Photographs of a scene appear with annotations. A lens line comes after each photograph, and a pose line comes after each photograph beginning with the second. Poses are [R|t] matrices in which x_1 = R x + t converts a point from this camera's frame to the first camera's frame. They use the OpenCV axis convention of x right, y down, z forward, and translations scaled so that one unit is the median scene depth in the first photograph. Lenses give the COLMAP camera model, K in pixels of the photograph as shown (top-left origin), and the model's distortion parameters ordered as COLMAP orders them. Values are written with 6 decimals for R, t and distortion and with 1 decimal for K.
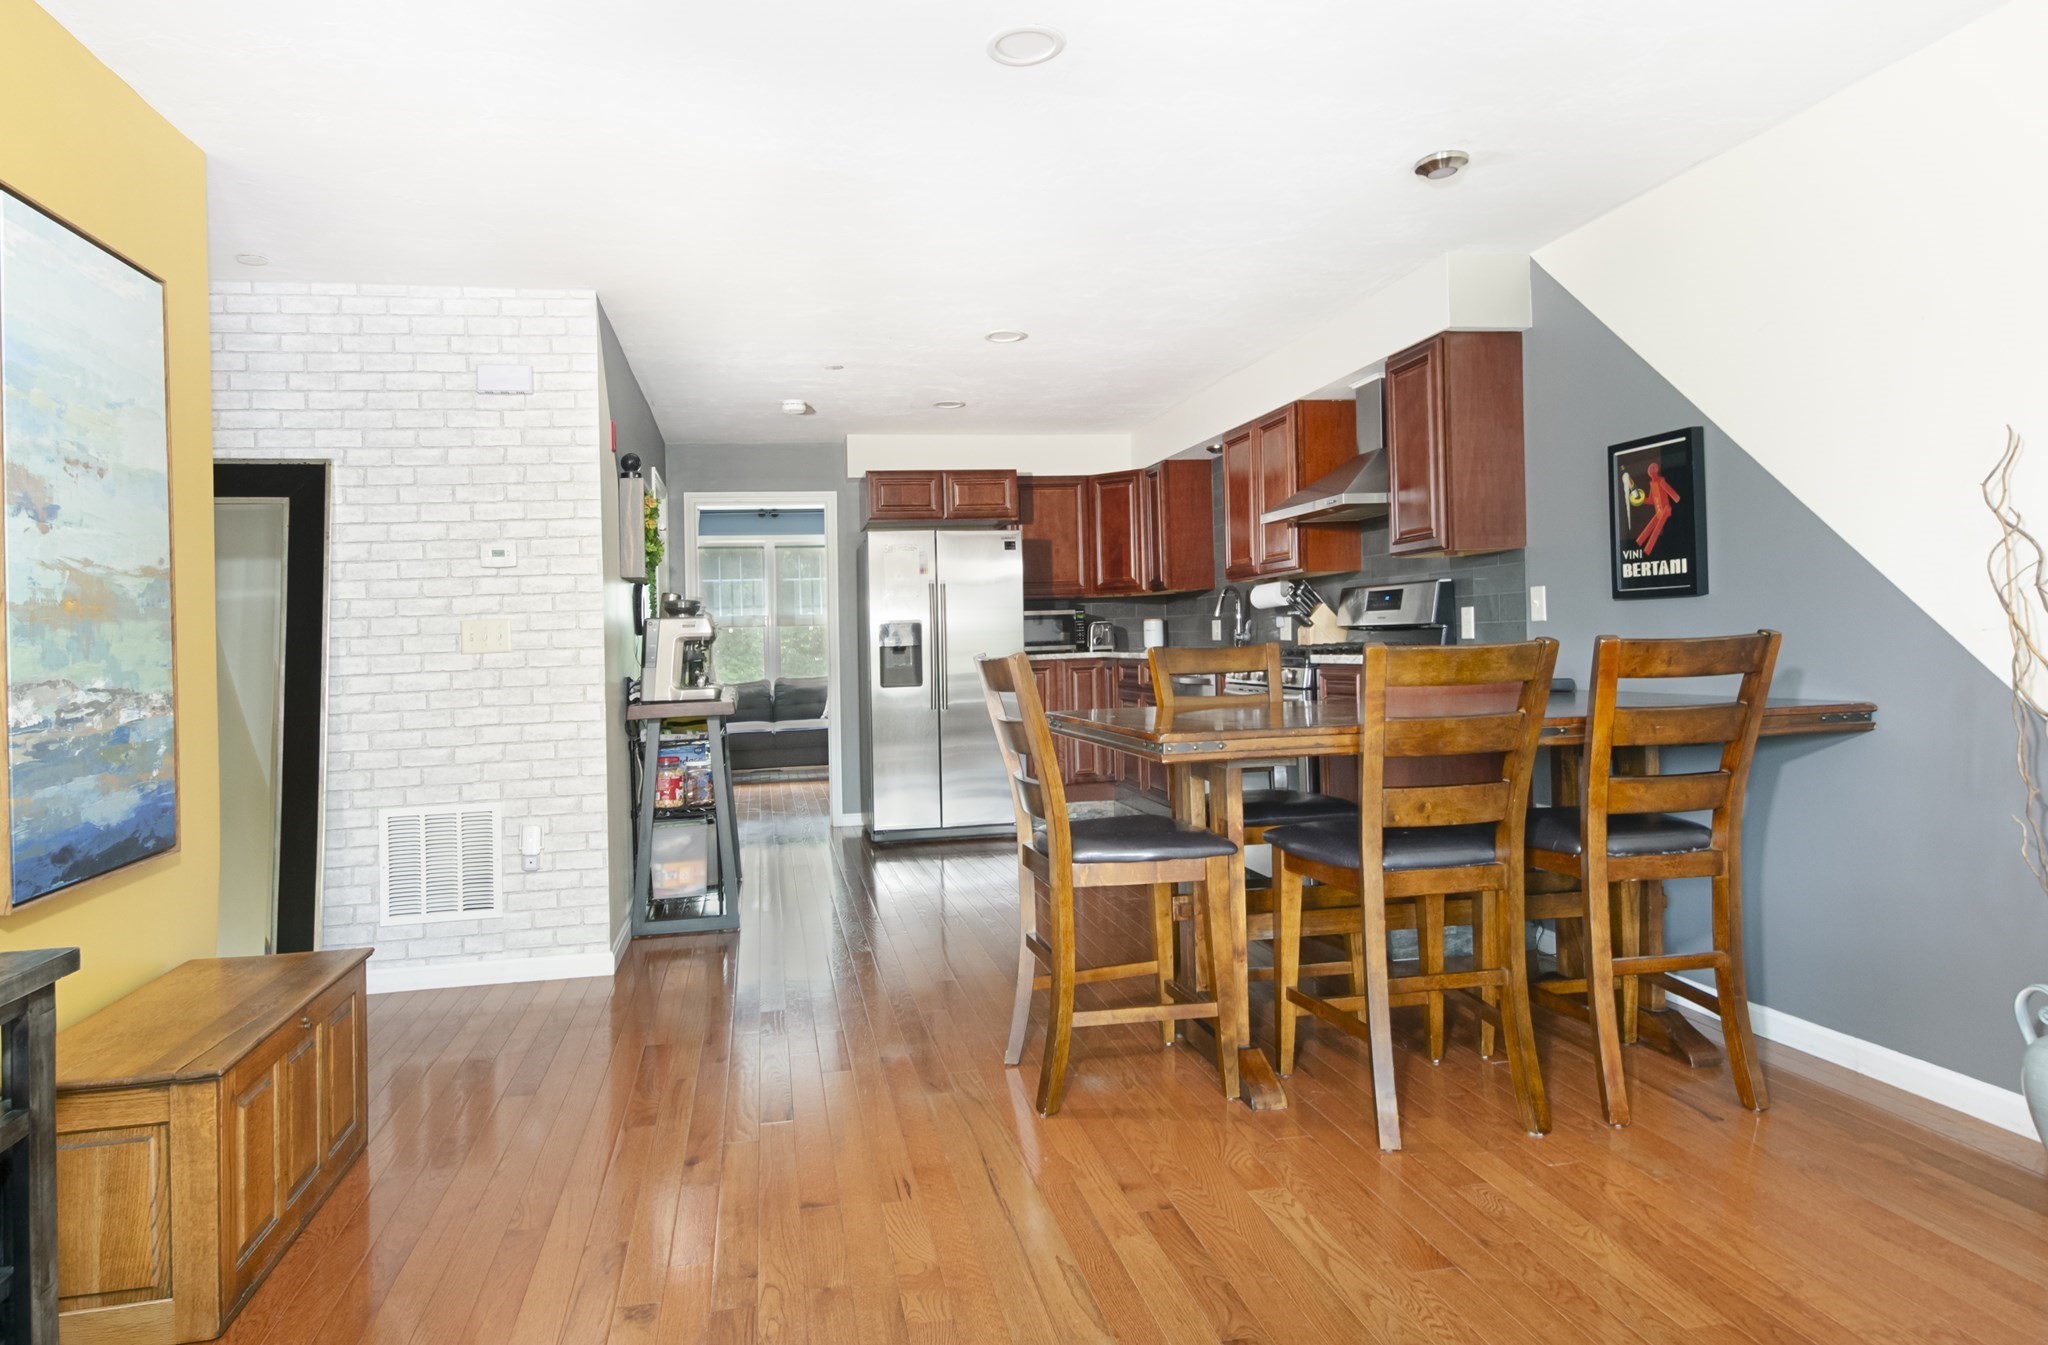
lens RADIAL K [[1208.1, 0, 1002.8], [0, 1208.1, 645.9], [0, 0, 1]] dist [0.013277, -0.010030]
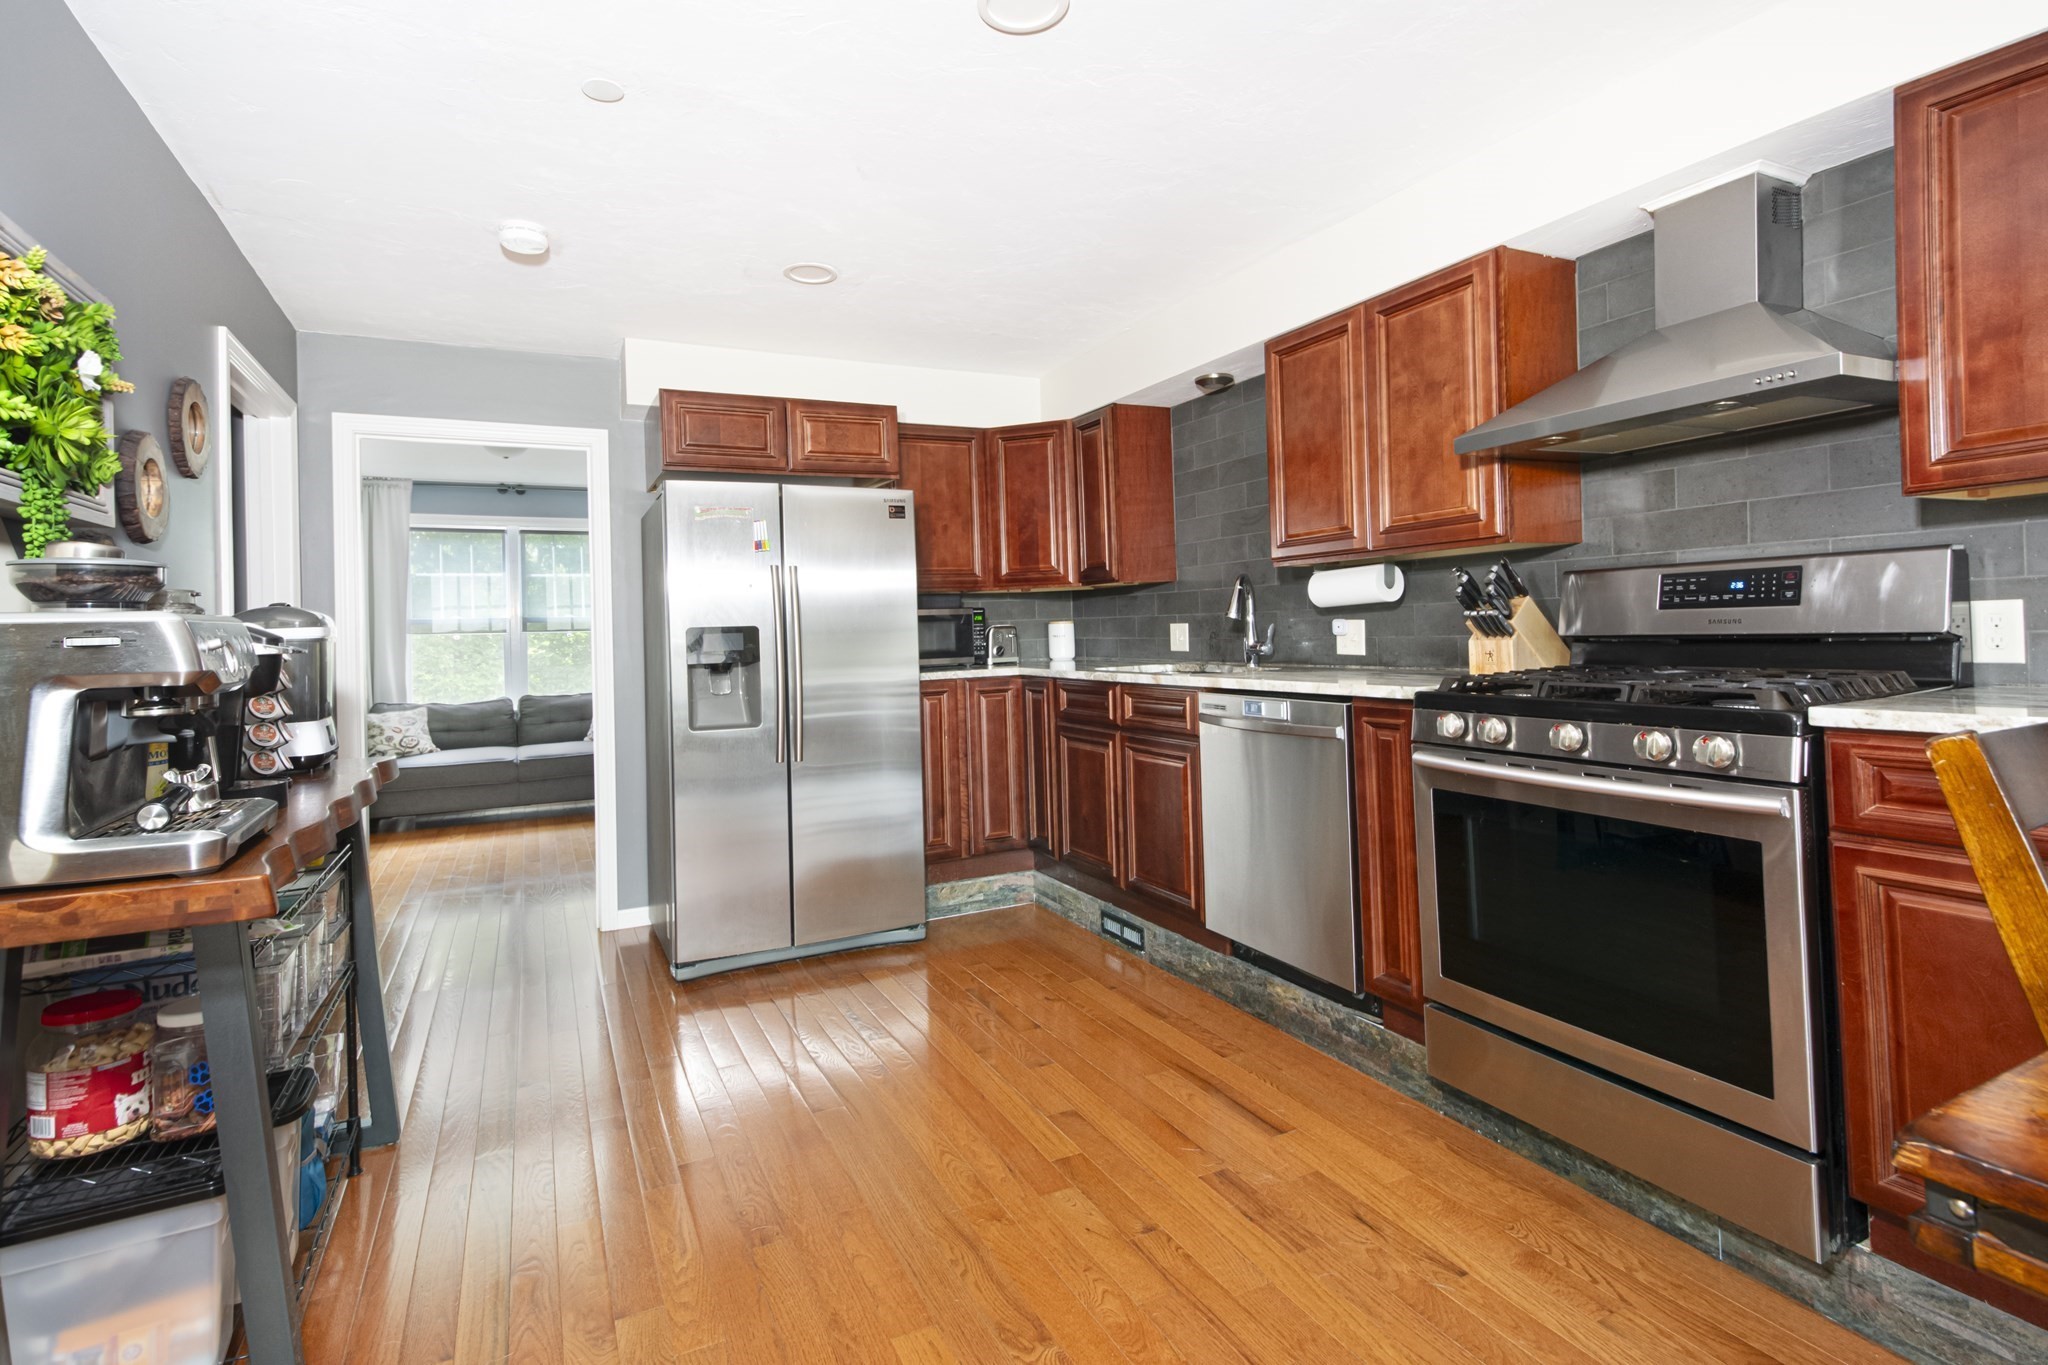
lens RADIAL K [[887.1, 0, 1061.2], [0, 887.1, 608.5], [0, 0, 1]] dist [0.021615, -0.000100]
pose [[0.945739, 0.004956, 0.324888, -0.124536], [0.005867, 0.999460, -0.032326, -0.024697], [-0.324873, 0.032478, 0.945200, 0.937138]]
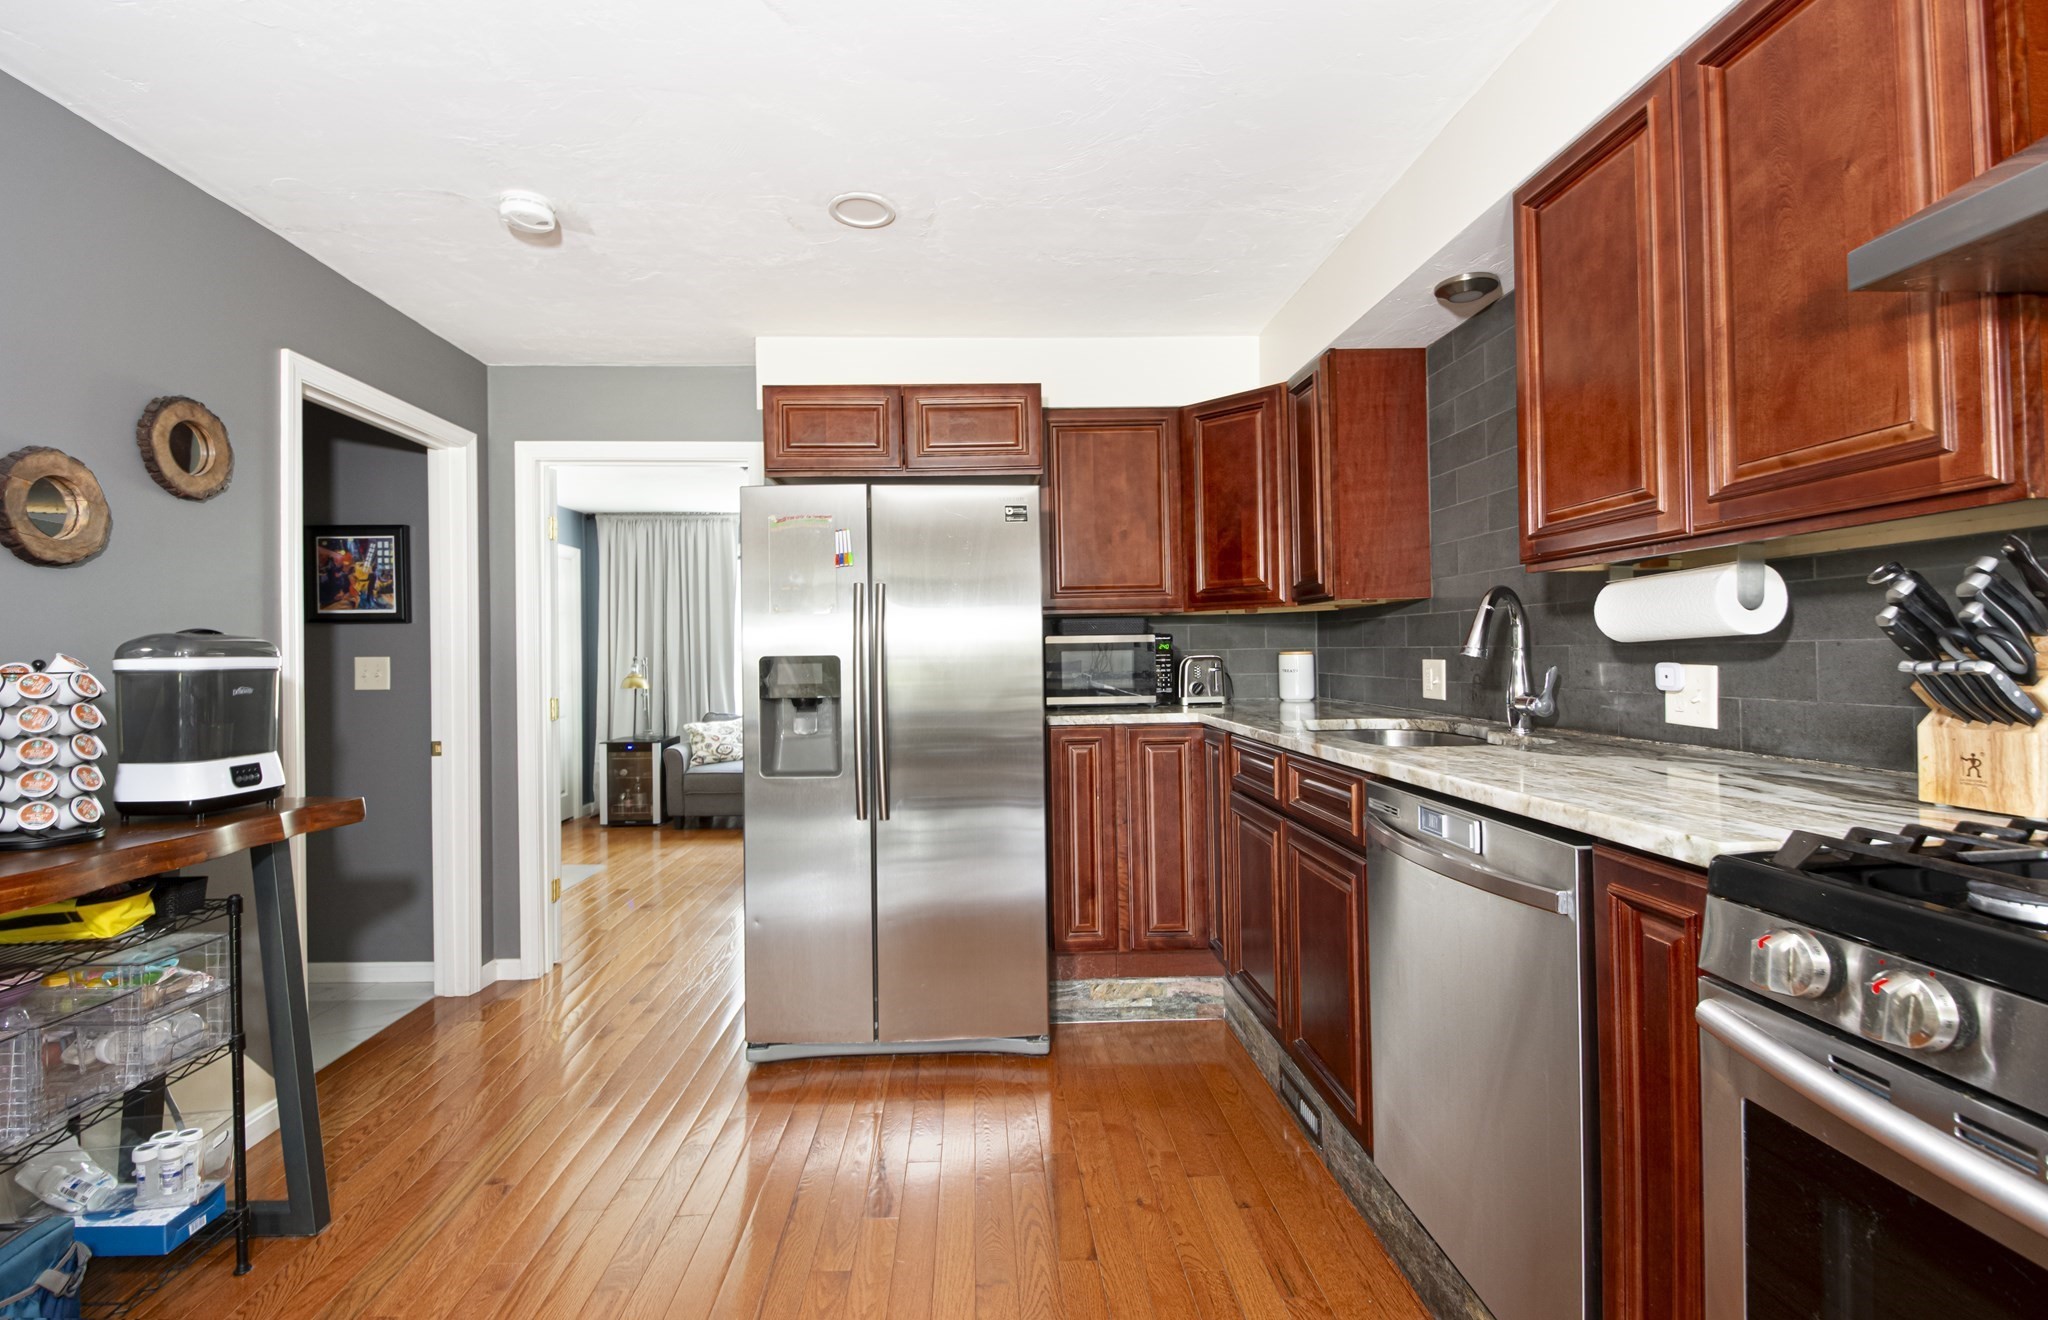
lens RADIAL K [[868.7, 0, 1085.1], [0, 868.7, 639.7], [0, 0, 1]] dist [0.008262, -0.008139]
pose [[0.996457, 0.013587, -0.082993, 0.117111], [-0.015005, 0.999752, -0.016485, -0.040040], [0.082748, 0.017672, 0.996414, 1.146102]]
